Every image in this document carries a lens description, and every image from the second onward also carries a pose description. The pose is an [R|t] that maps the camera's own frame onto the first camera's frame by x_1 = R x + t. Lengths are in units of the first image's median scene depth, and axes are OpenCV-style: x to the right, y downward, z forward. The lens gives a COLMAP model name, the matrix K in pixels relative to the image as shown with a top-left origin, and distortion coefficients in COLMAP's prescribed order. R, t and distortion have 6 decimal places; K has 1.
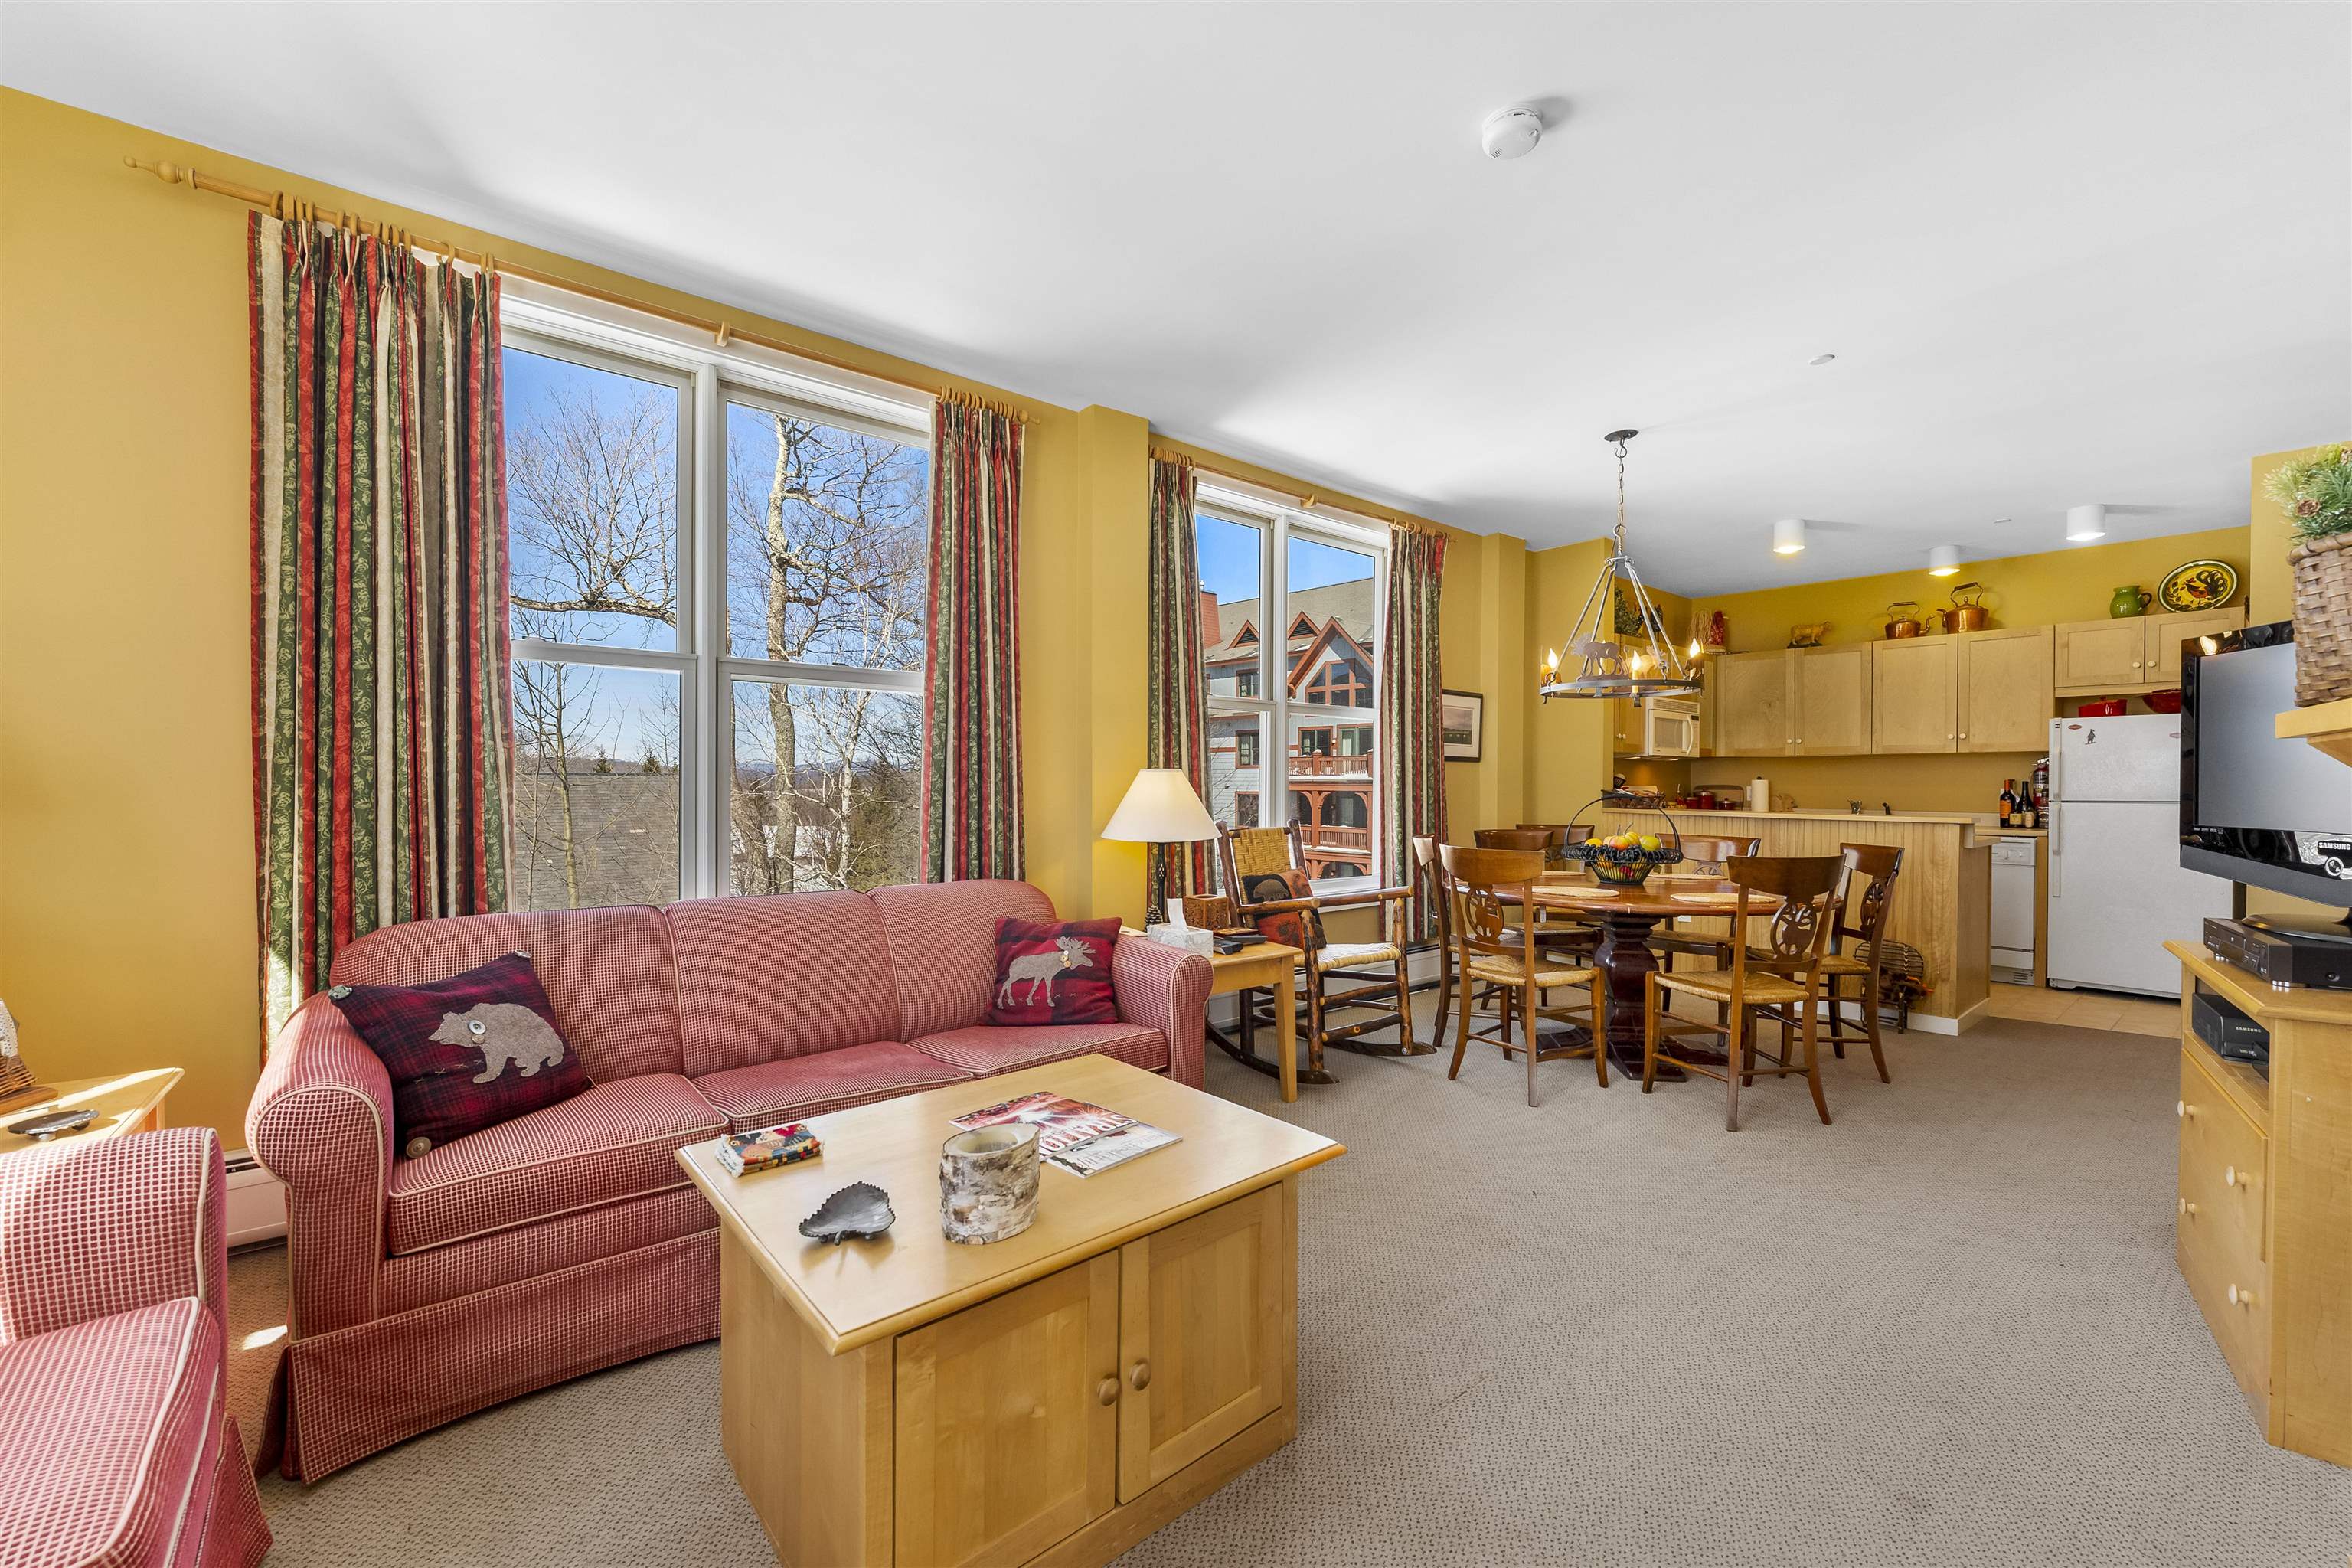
lens RADIAL K [[954.3, 0, 1172.7], [0, 954.3, 788.6], [0, 0, 1]] dist [-0.005737, 0.001858]
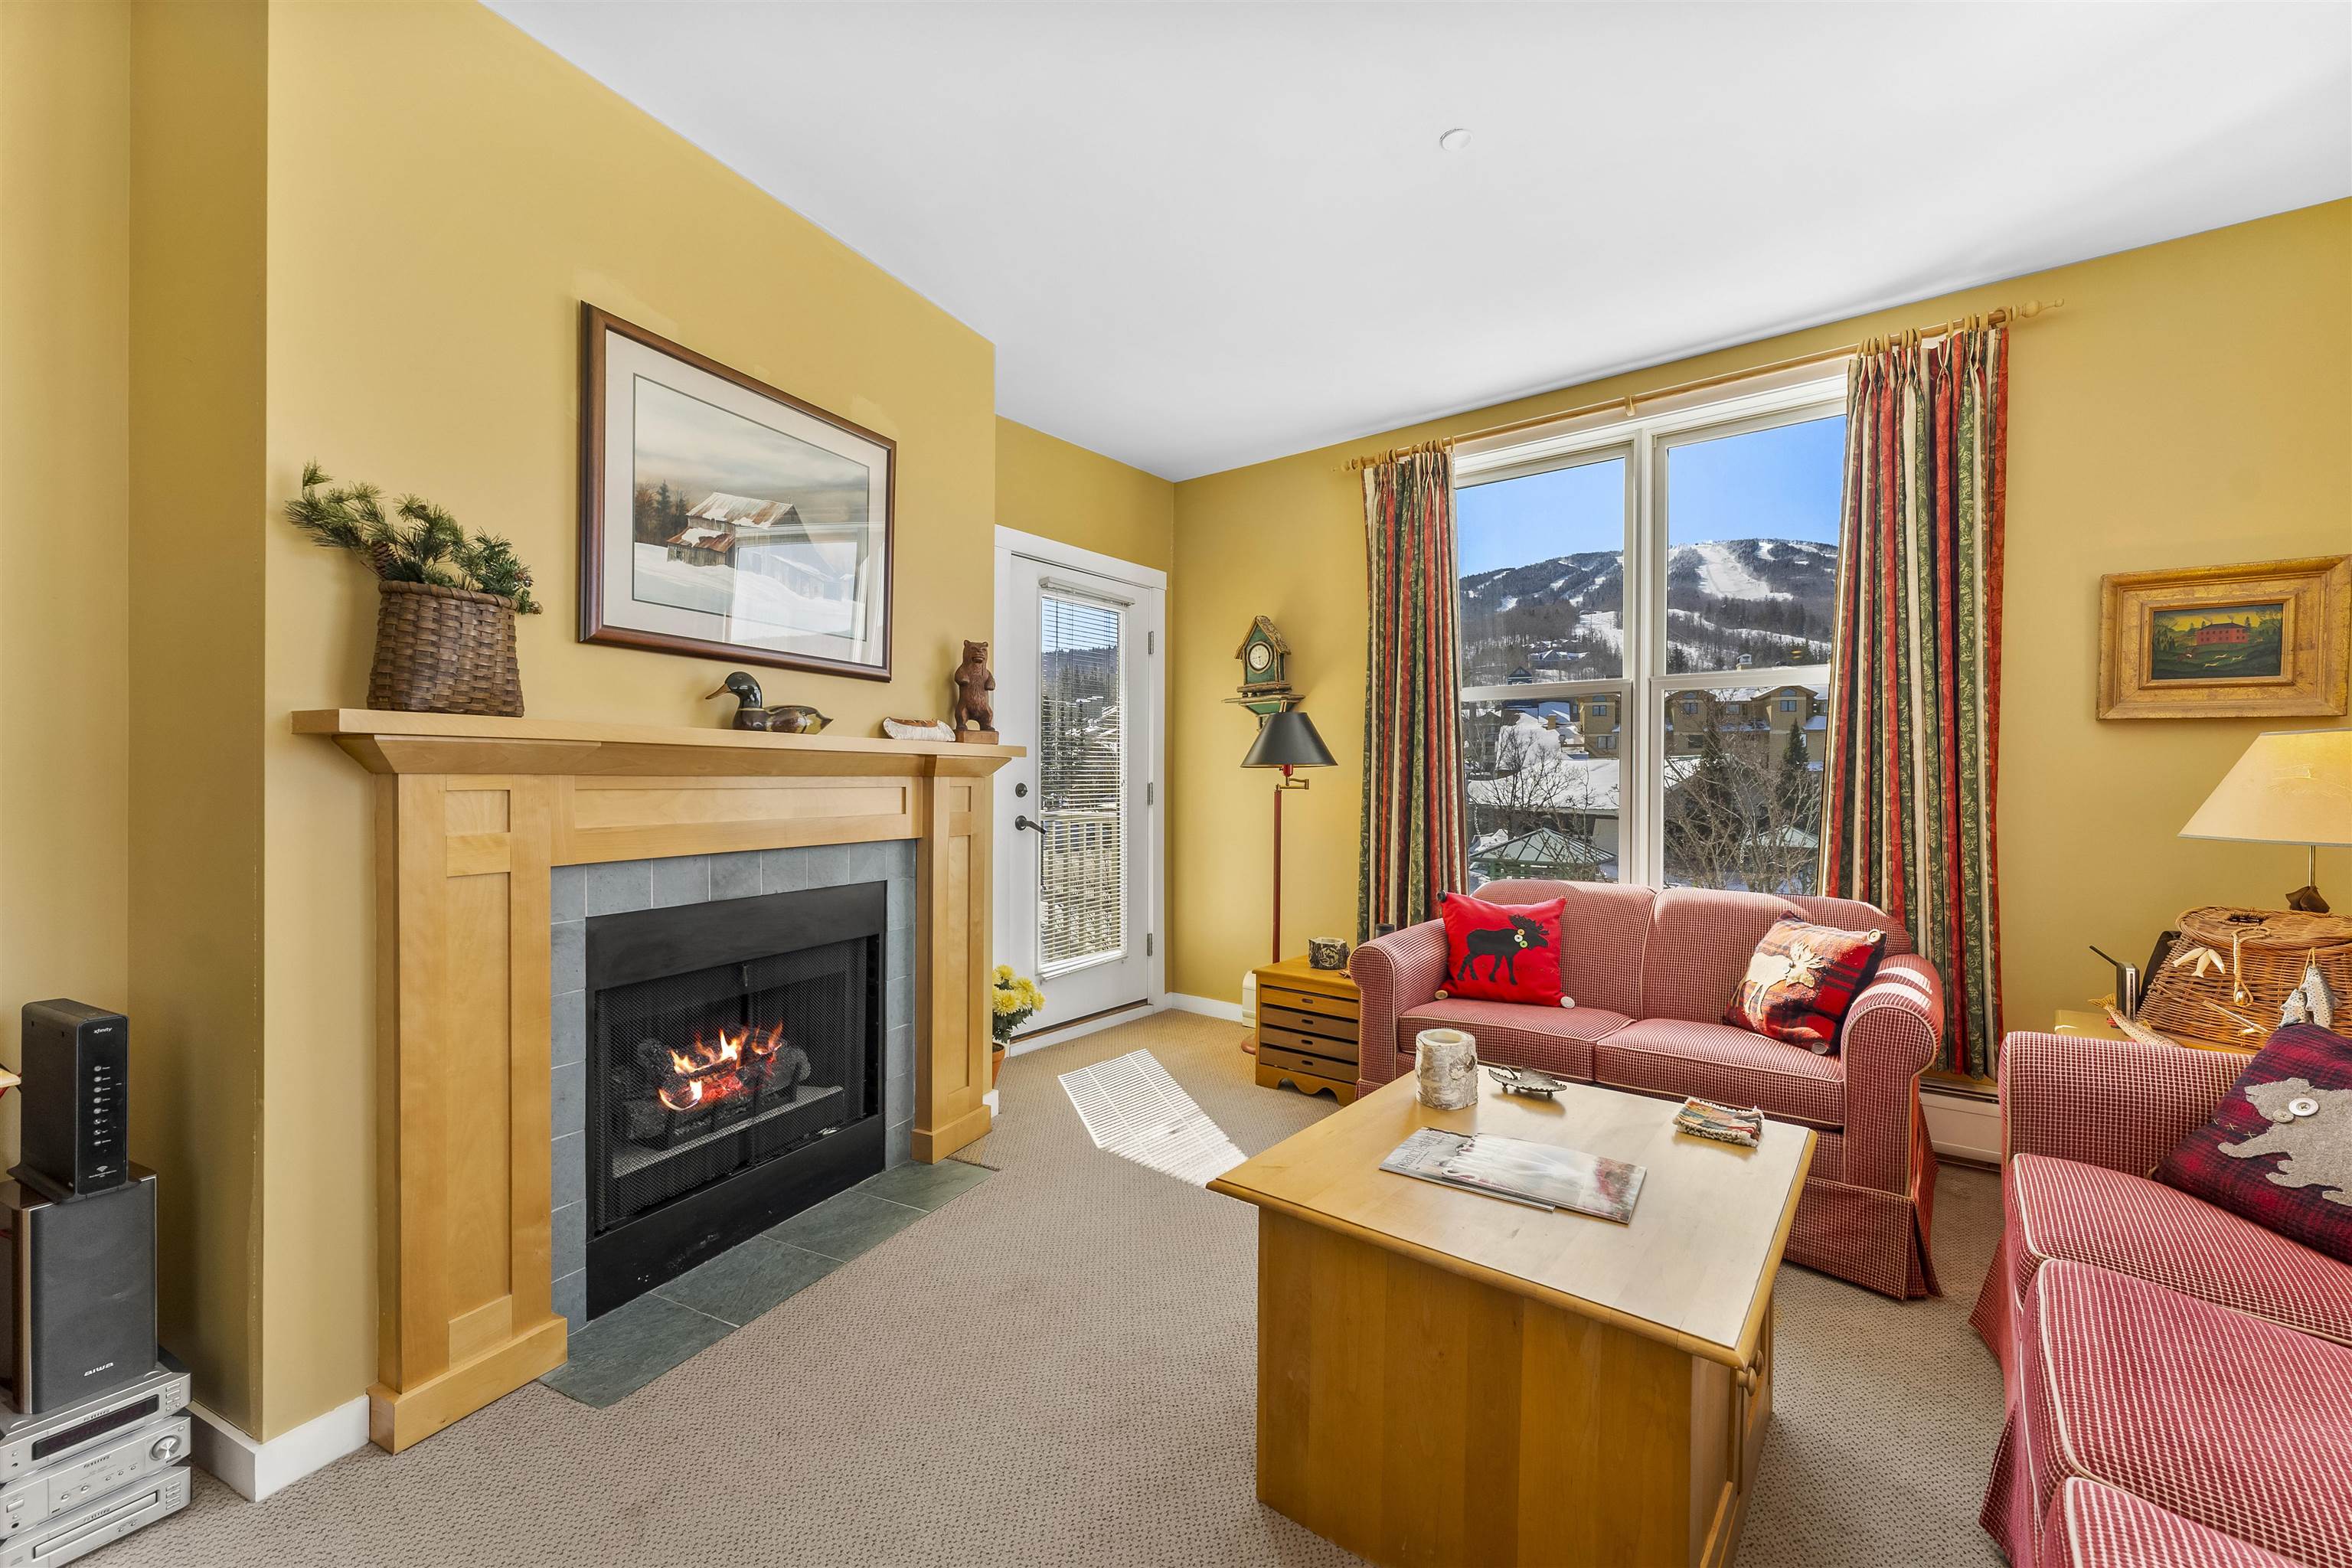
lens RADIAL K [[954.3, 0, 1171.8], [0, 954.3, 781.3], [0, 0, 1]] dist [-0.005737, 0.001858]
pose [[-0.980611, -0.010406, -0.195689, 0.119528], [-0.012724, 0.999863, 0.010592, -0.004336], [0.195552, 0.012877, -0.980609, 0.570288]]
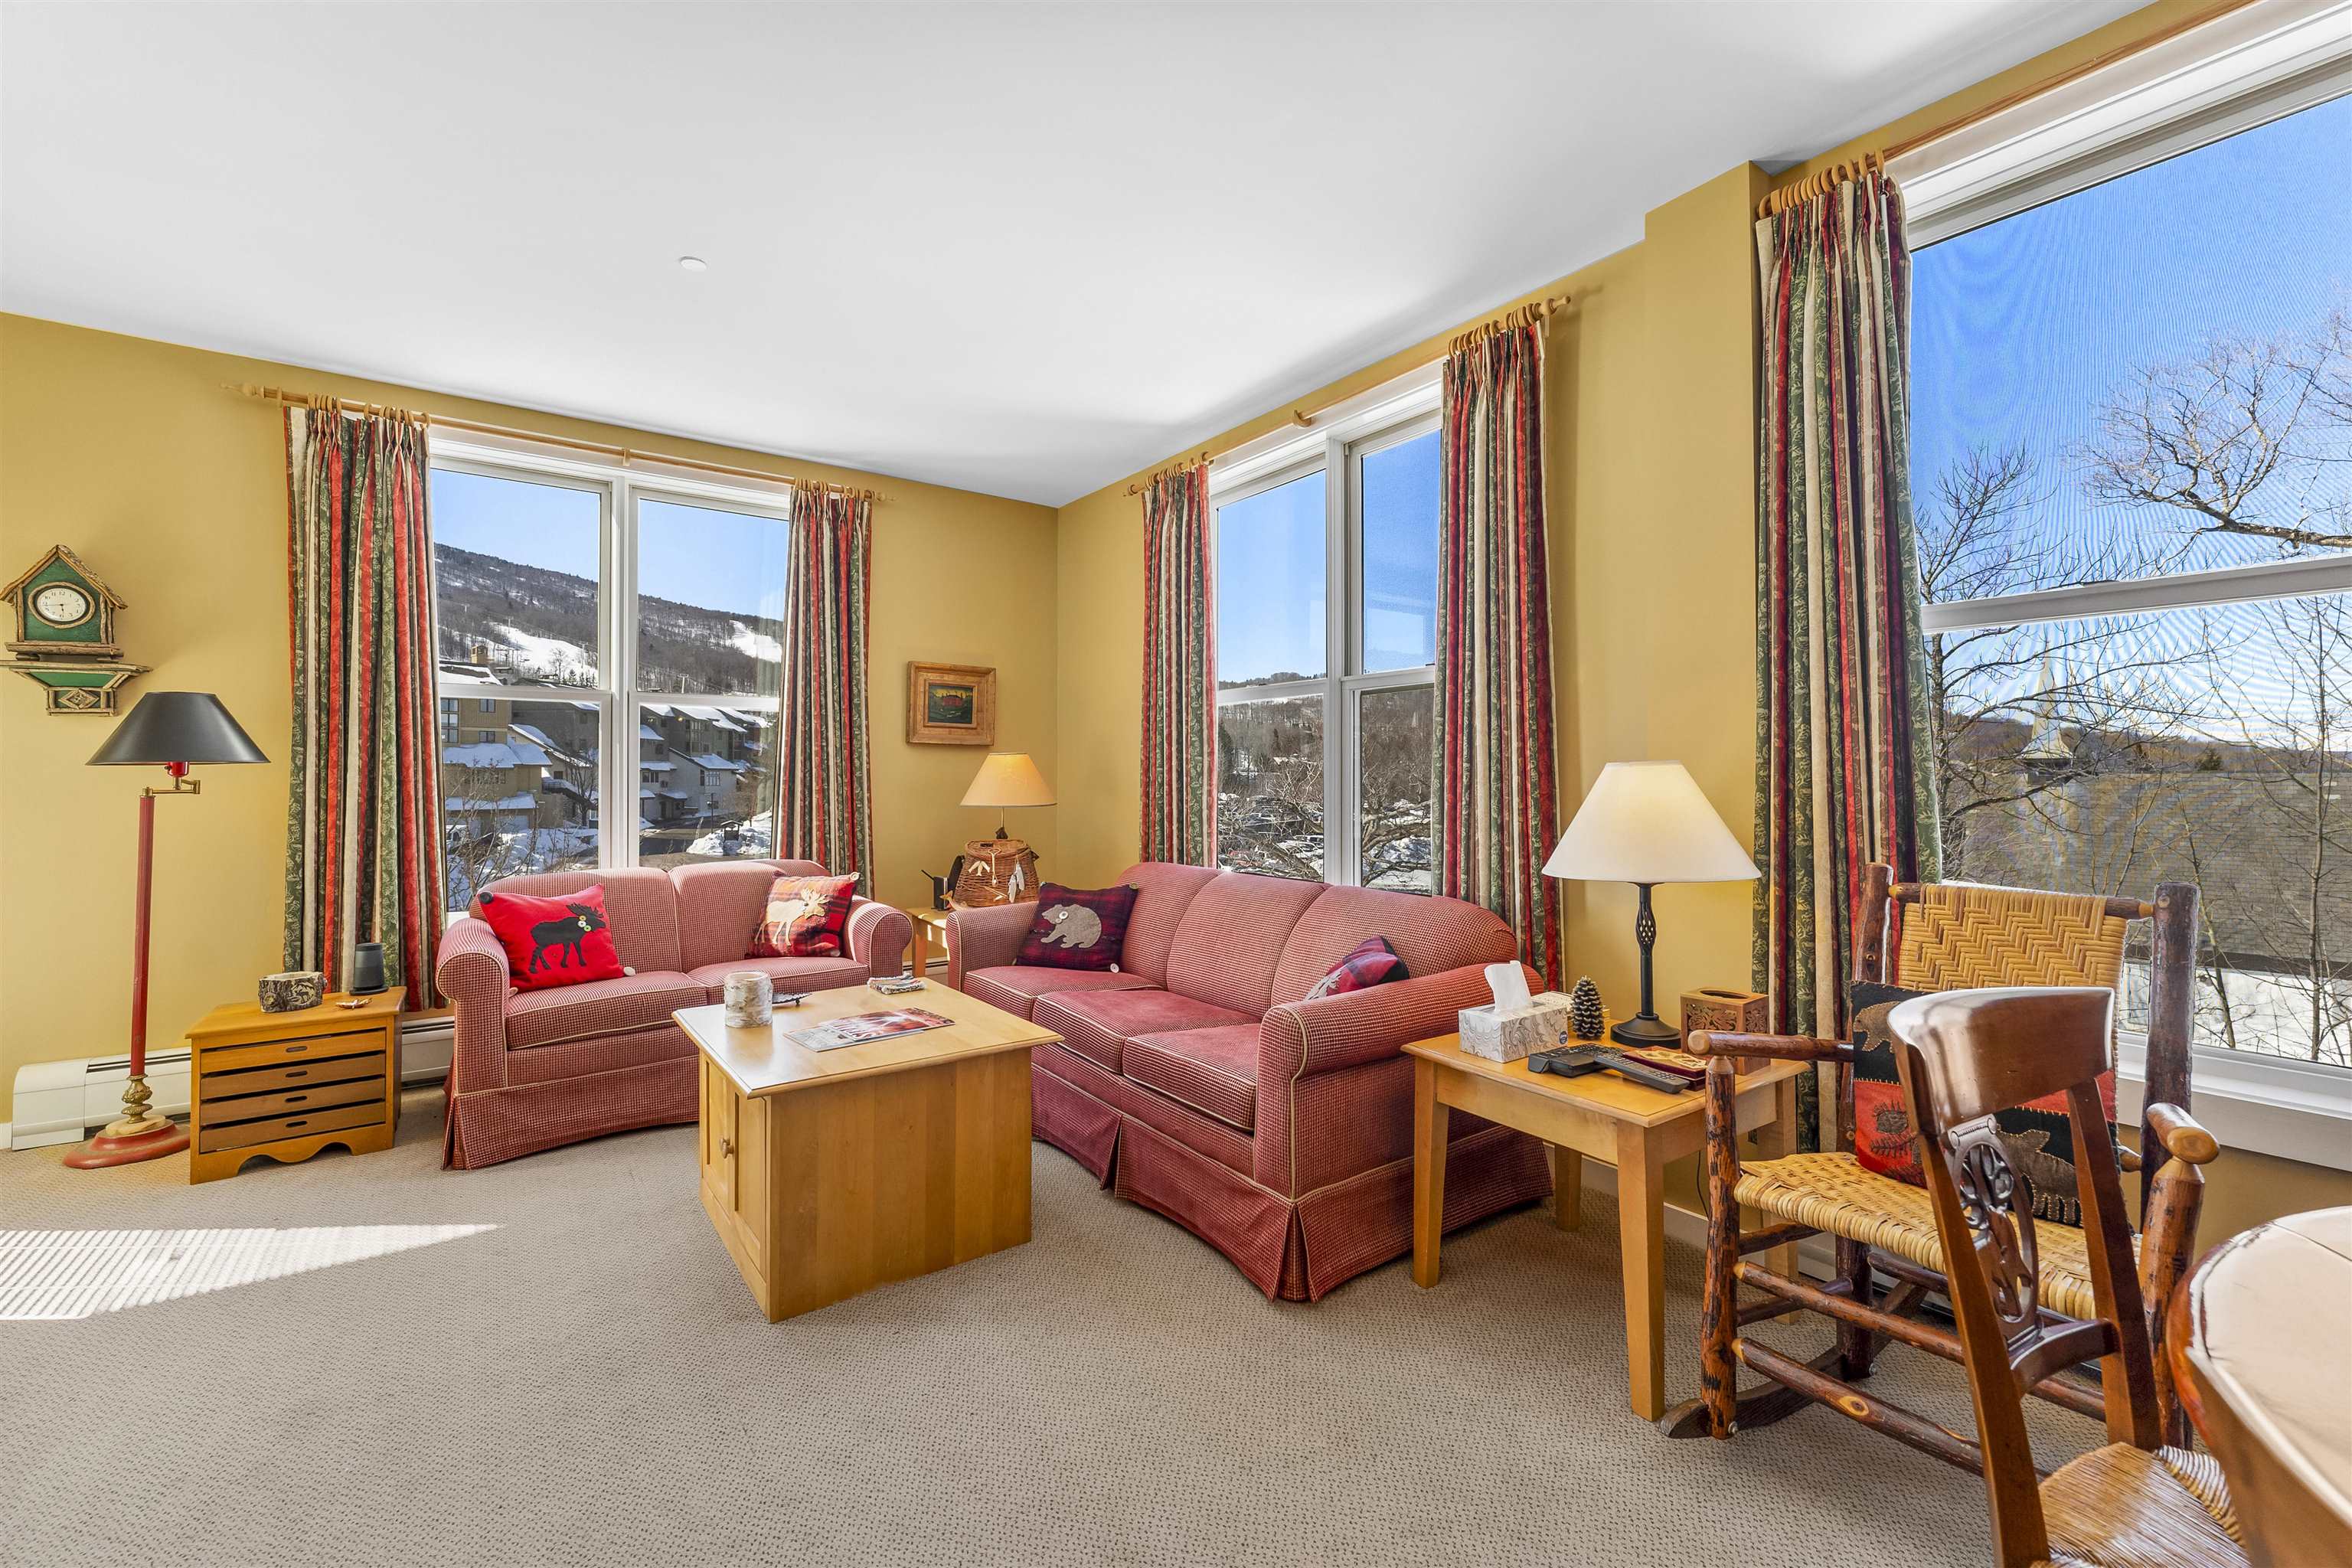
lens RADIAL K [[954.3, 0, 1185.9], [0, 954.3, 773.3], [0, 0, 1]] dist [-0.005737, 0.001858]
pose [[-0.056332, -0.010126, -0.998361, 0.398474], [-0.008106, 0.999920, -0.009684, -0.002928], [0.998379, 0.007548, -0.056409, 0.484809]]
